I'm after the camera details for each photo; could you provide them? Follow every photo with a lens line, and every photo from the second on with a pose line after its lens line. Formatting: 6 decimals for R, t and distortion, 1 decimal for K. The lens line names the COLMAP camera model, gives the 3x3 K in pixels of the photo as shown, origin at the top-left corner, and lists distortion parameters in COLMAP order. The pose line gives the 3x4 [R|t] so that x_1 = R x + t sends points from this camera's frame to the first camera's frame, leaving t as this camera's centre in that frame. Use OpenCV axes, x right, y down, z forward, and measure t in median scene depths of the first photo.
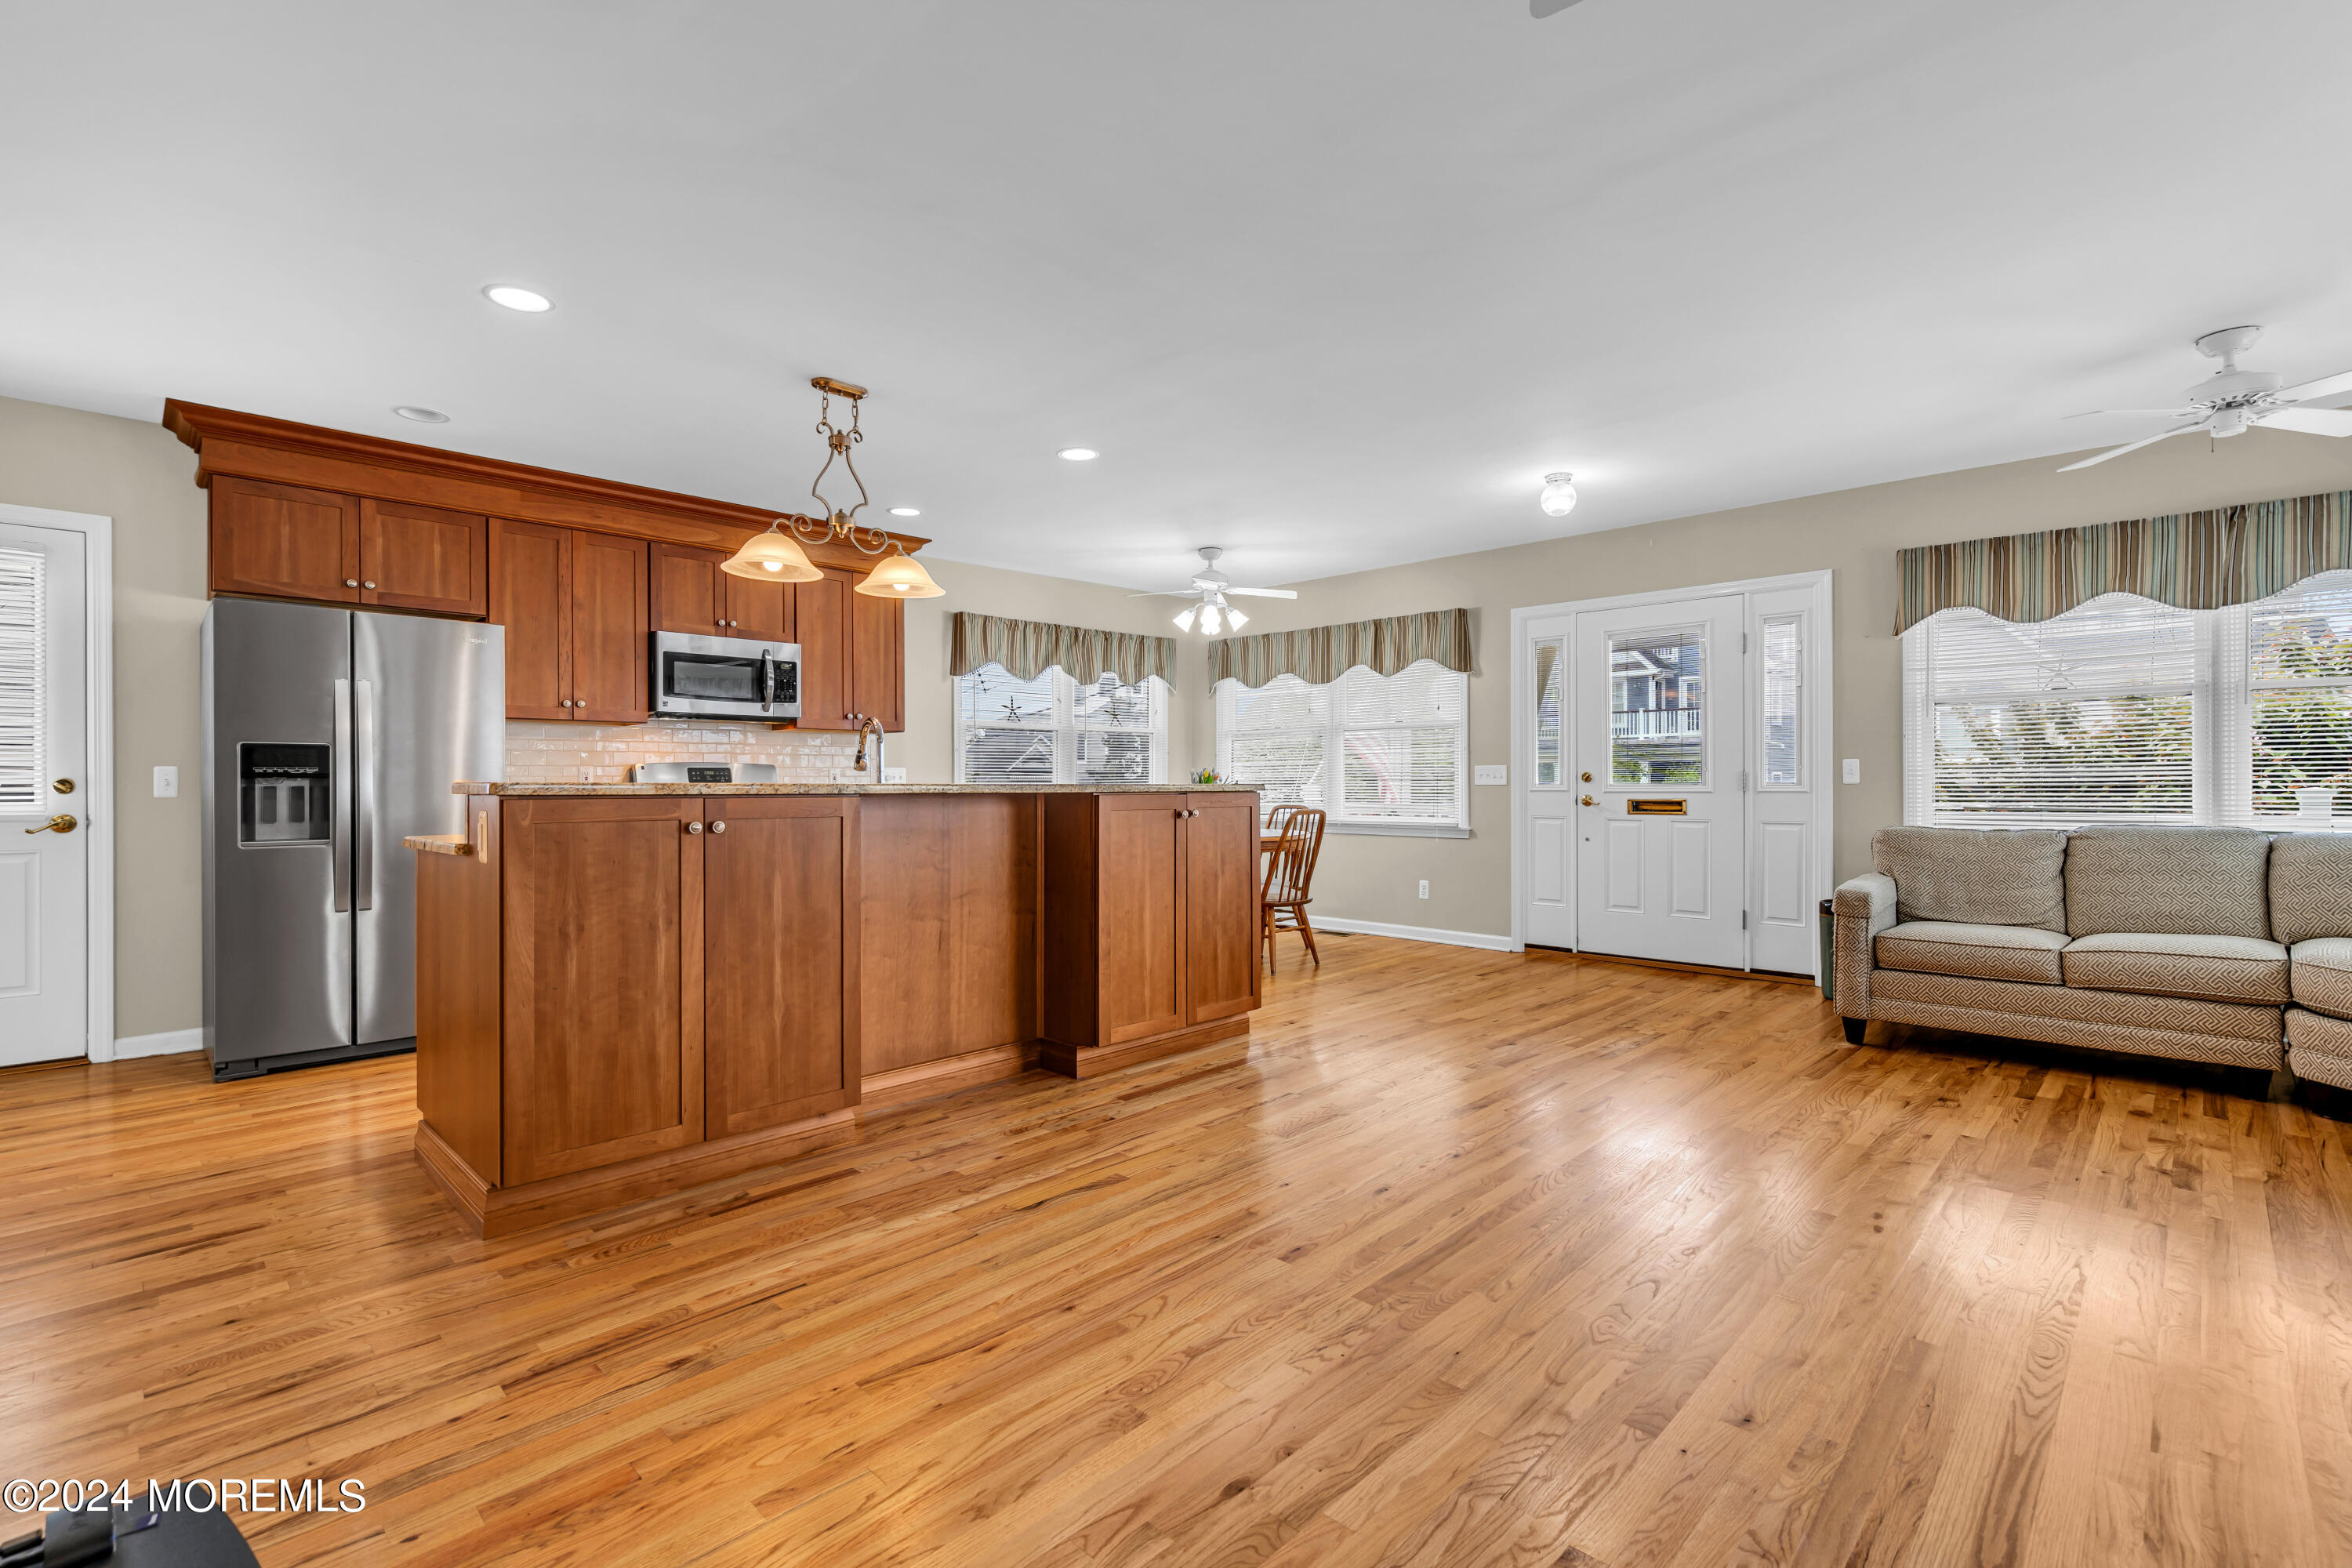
lens RADIAL K [[1041.1, 0, 1168.6], [0, 1041.1, 784.4], [0, 0, 1]] dist [-0.001992, 0.000570]
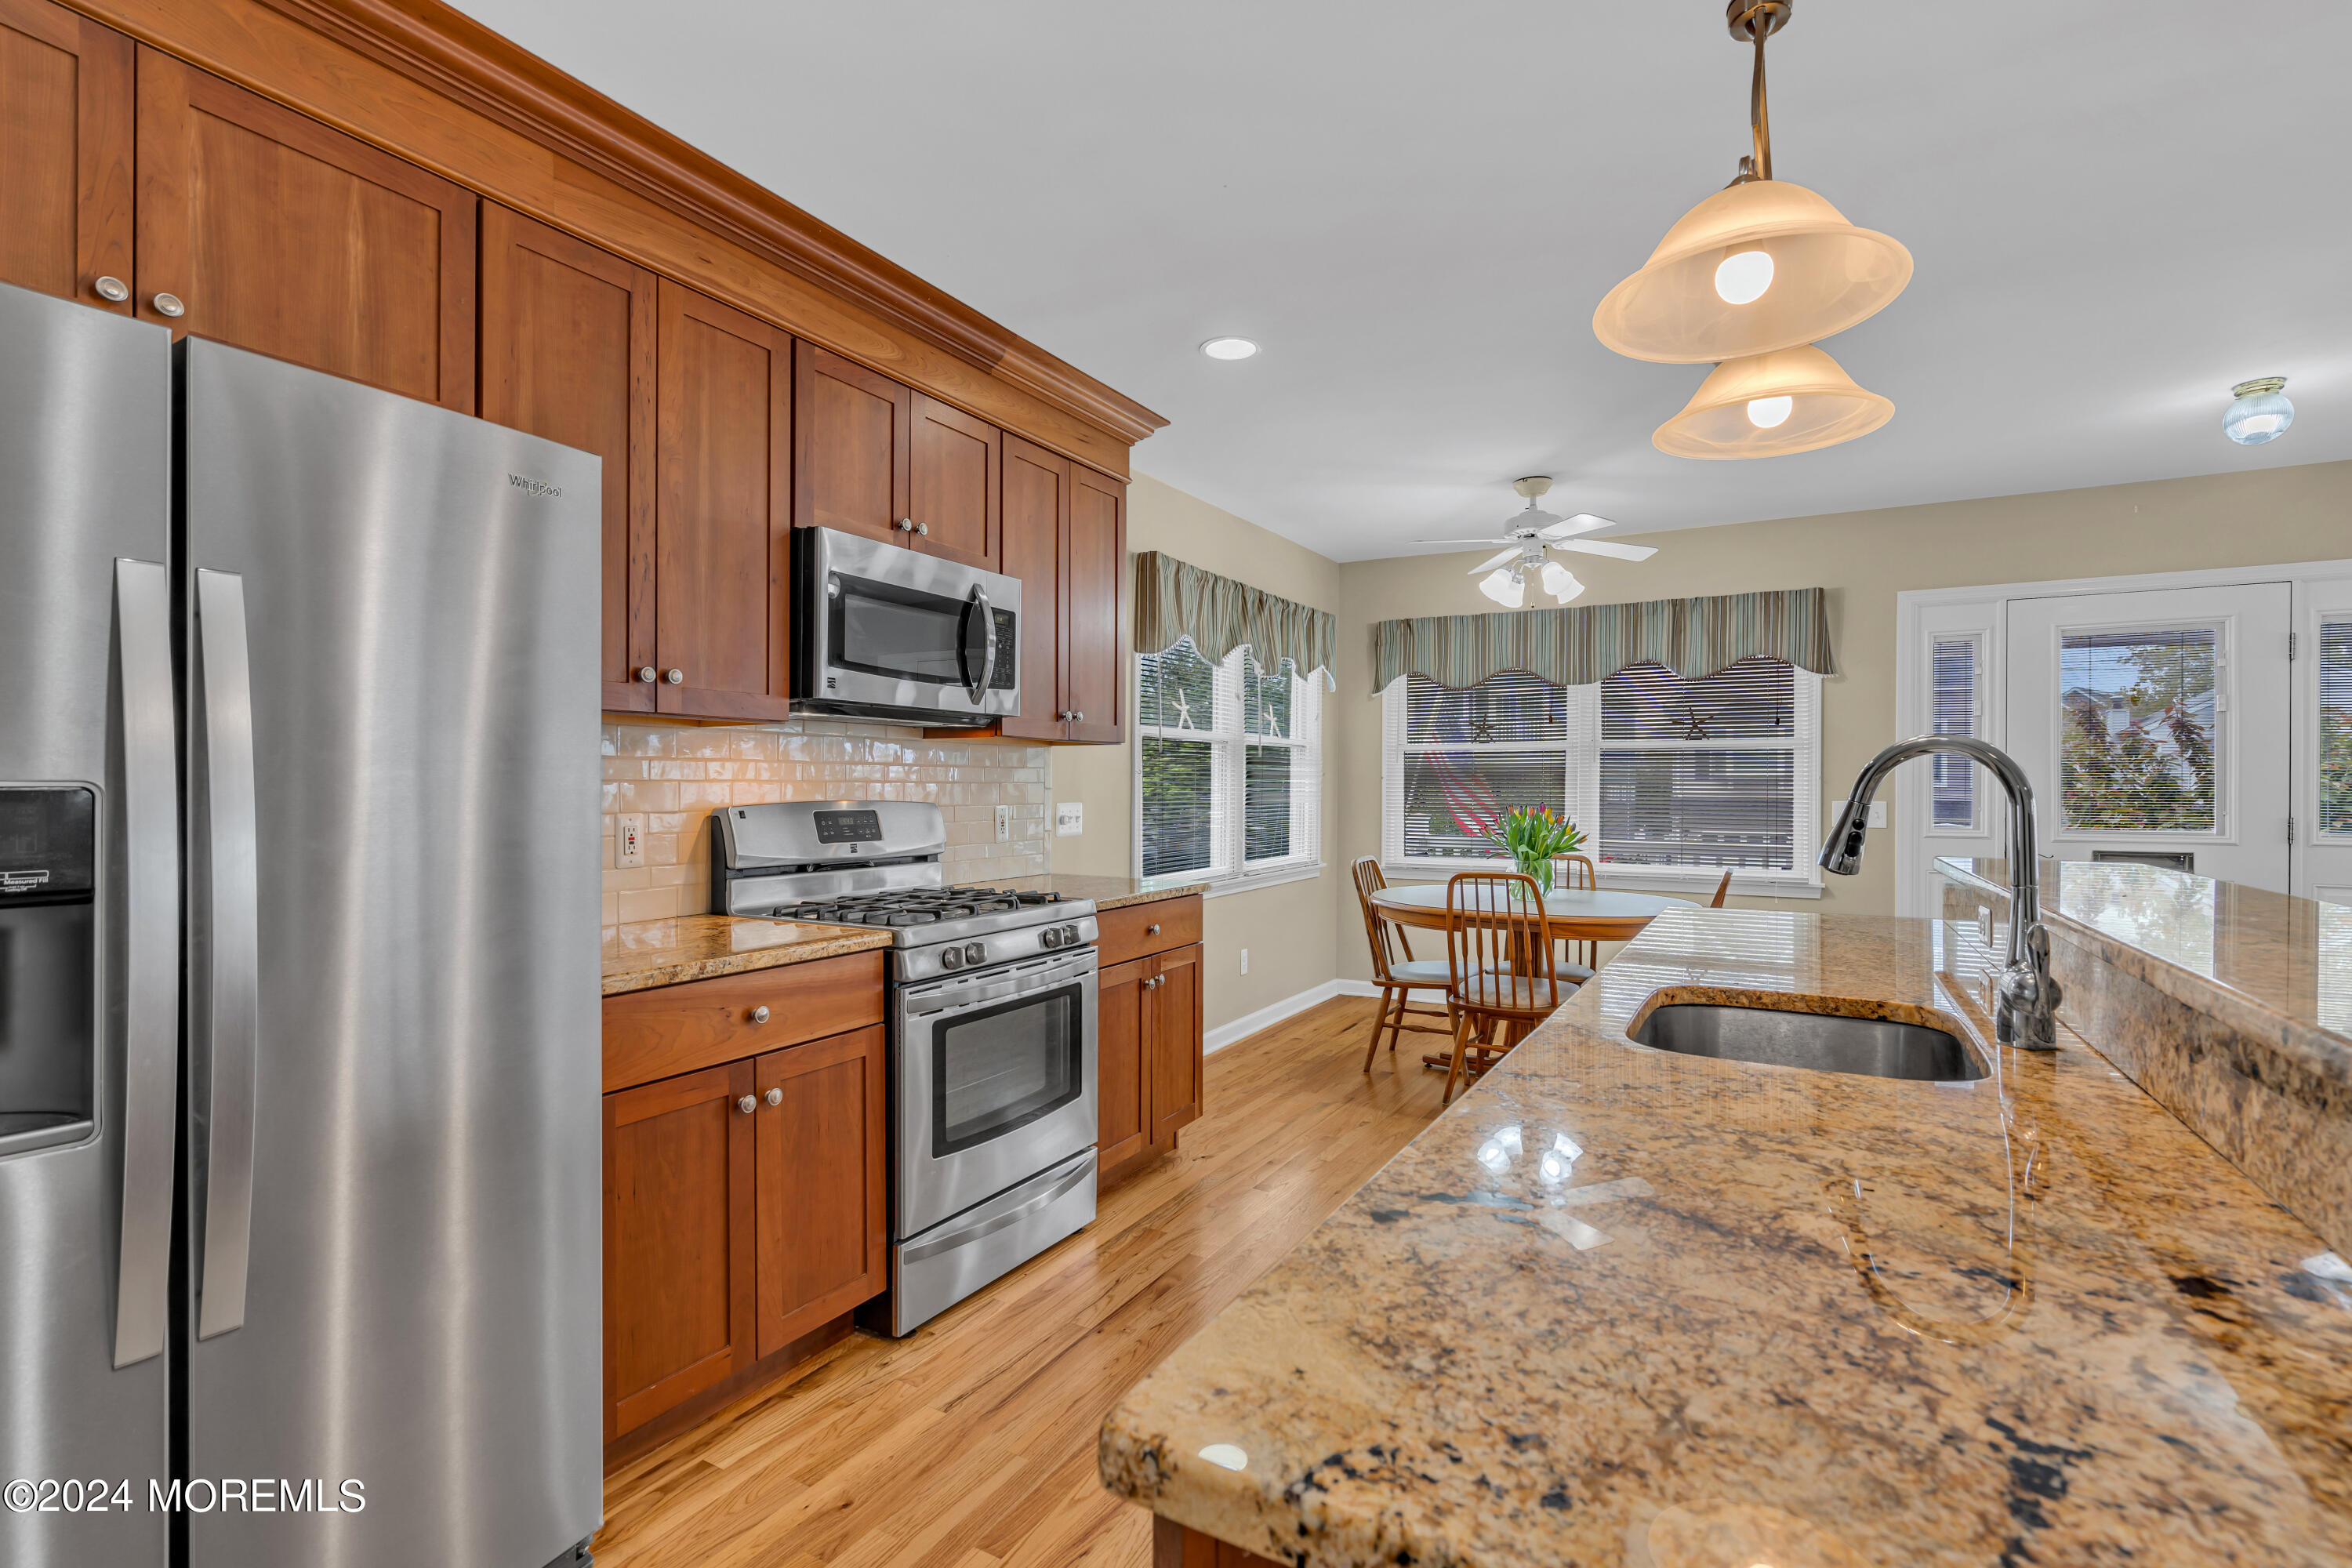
lens RADIAL K [[1073.1, 0, 1176.0], [0, 1073.1, 784.0], [0, 0, 1]] dist [-0.001205, -0.000262]
pose [[0.964399, 0.005959, 0.264385, -0.501696], [-0.004443, 0.999970, -0.006334, -0.031722], [-0.264415, 0.004934, 0.964396, 0.533112]]
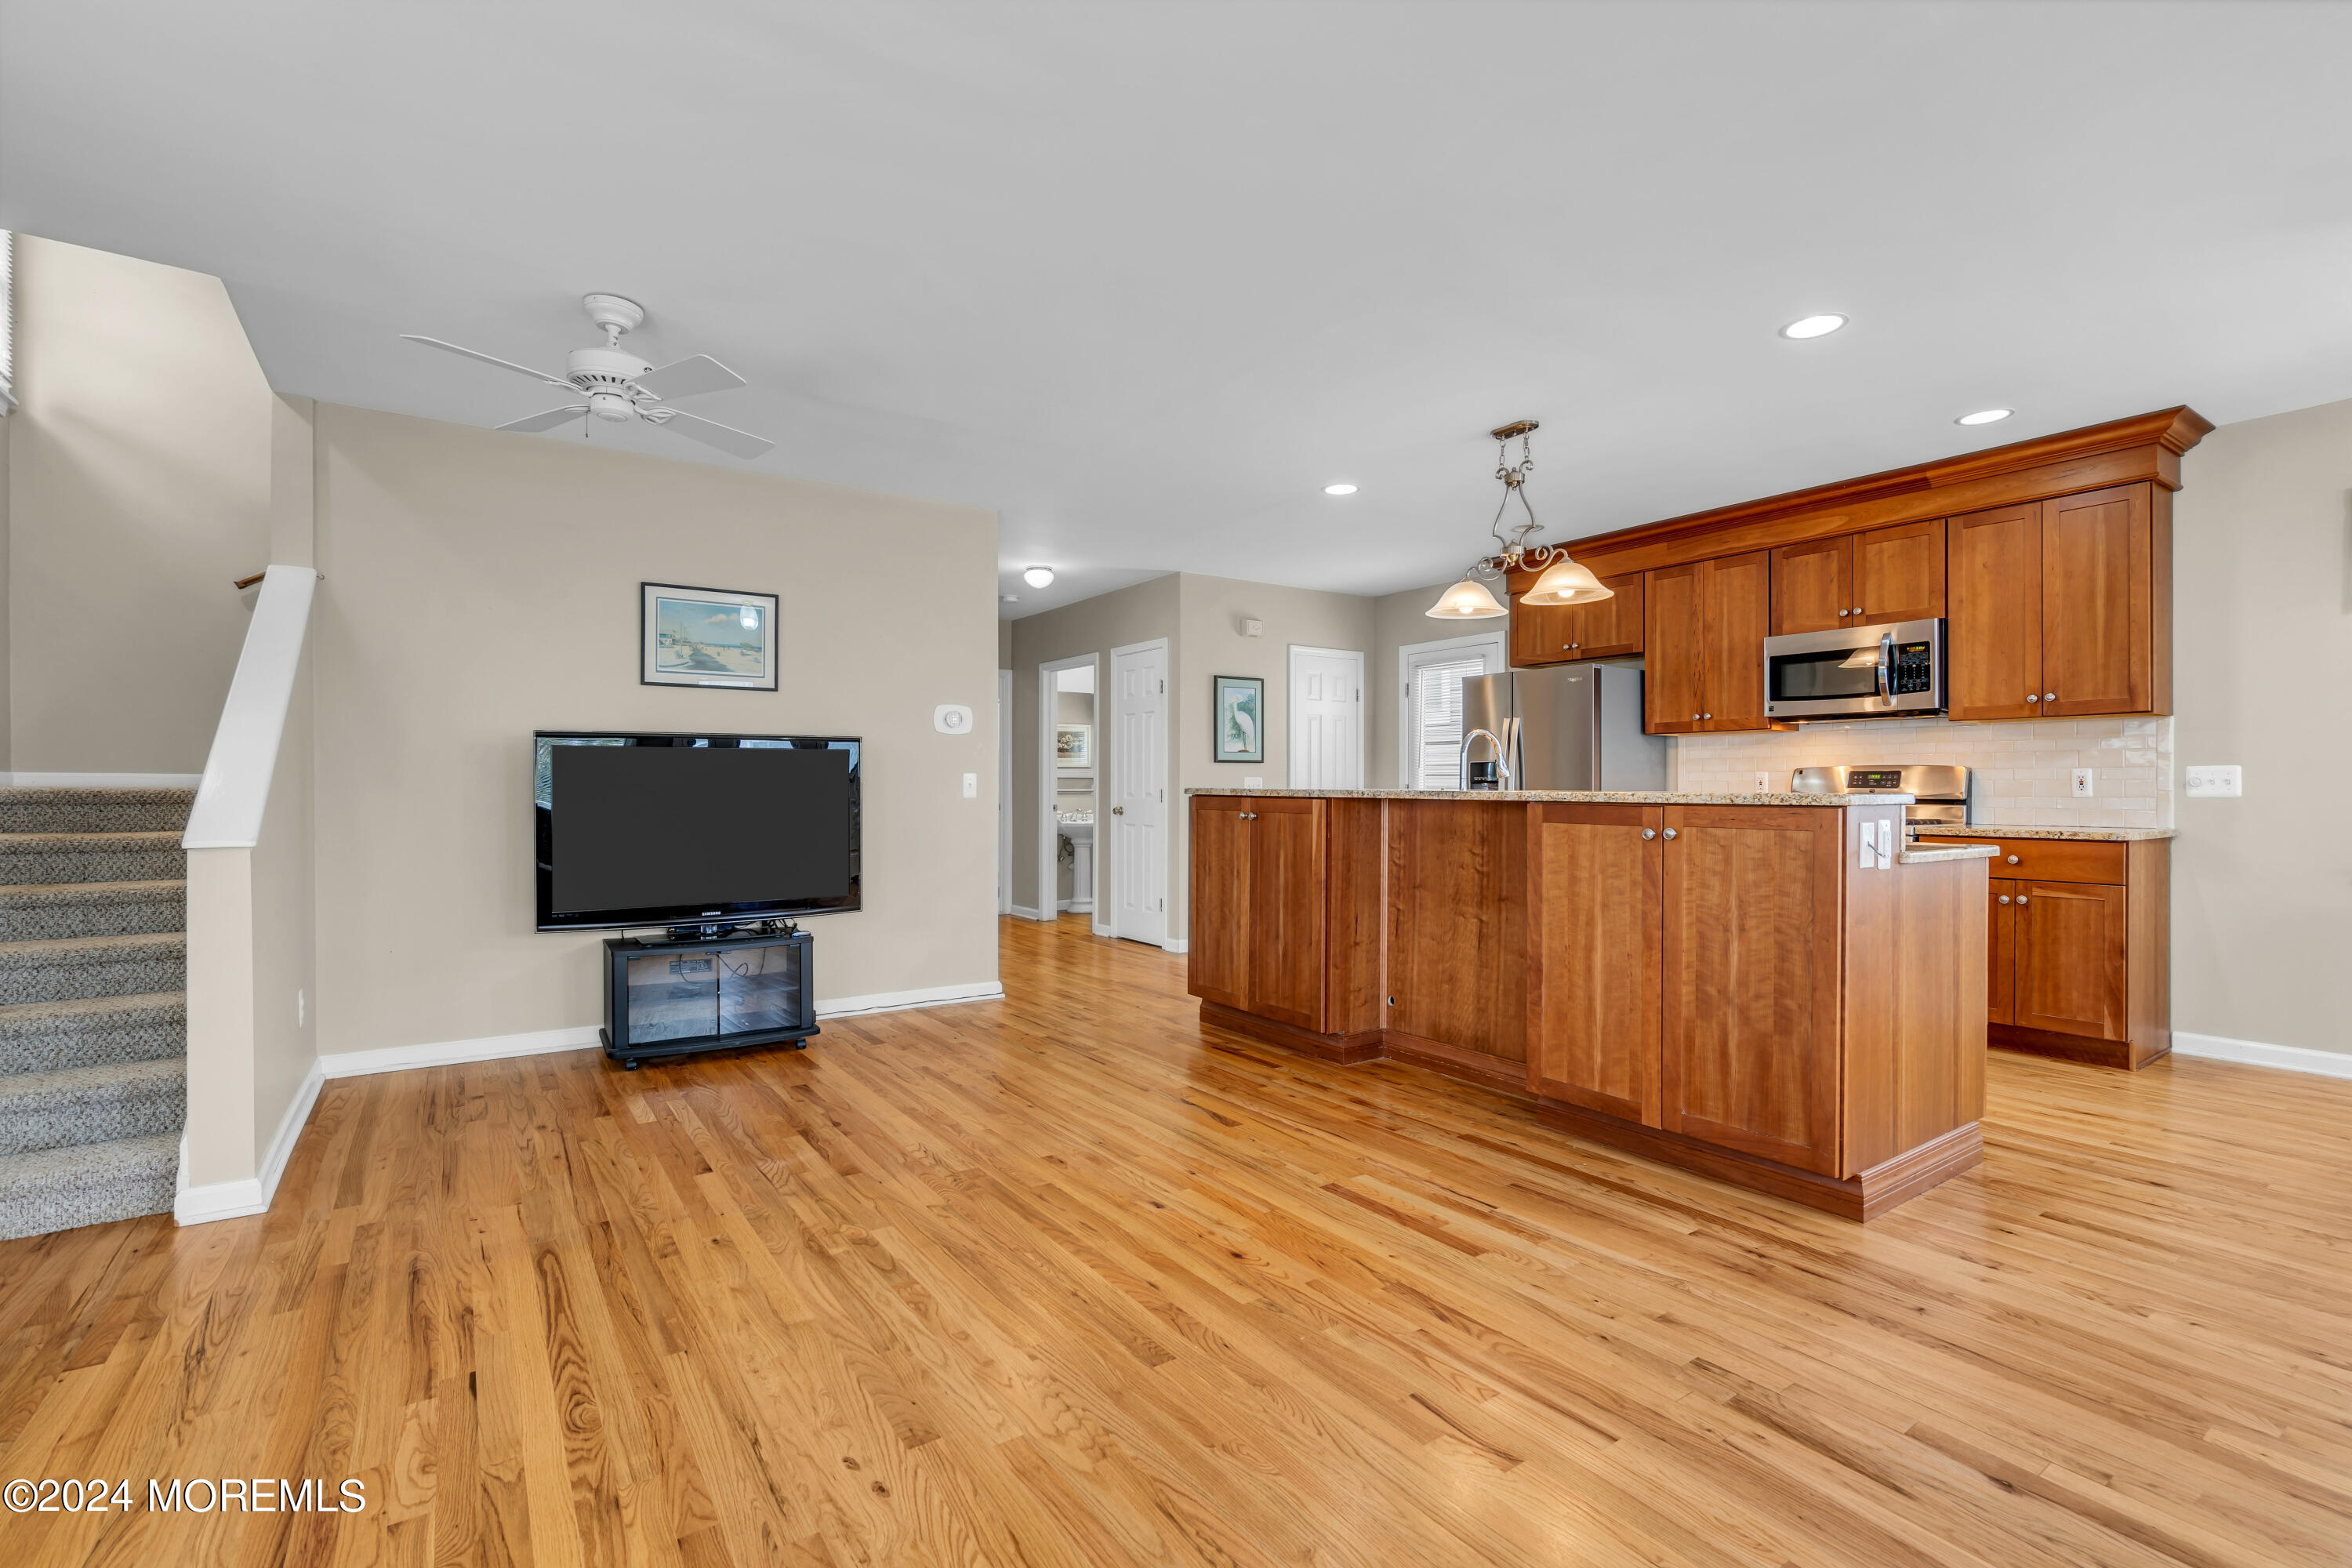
lens RADIAL K [[1041.1, 0, 1168.6], [0, 1041.1, 784.4], [0, 0, 1]] dist [-0.001992, 0.000570]
pose [[-0.180563, 0.000586, -0.983563, 0.656286], [-0.002461, 0.999996, 0.001047, -0.004988], [0.983560, 0.002610, -0.180561, 0.664073]]
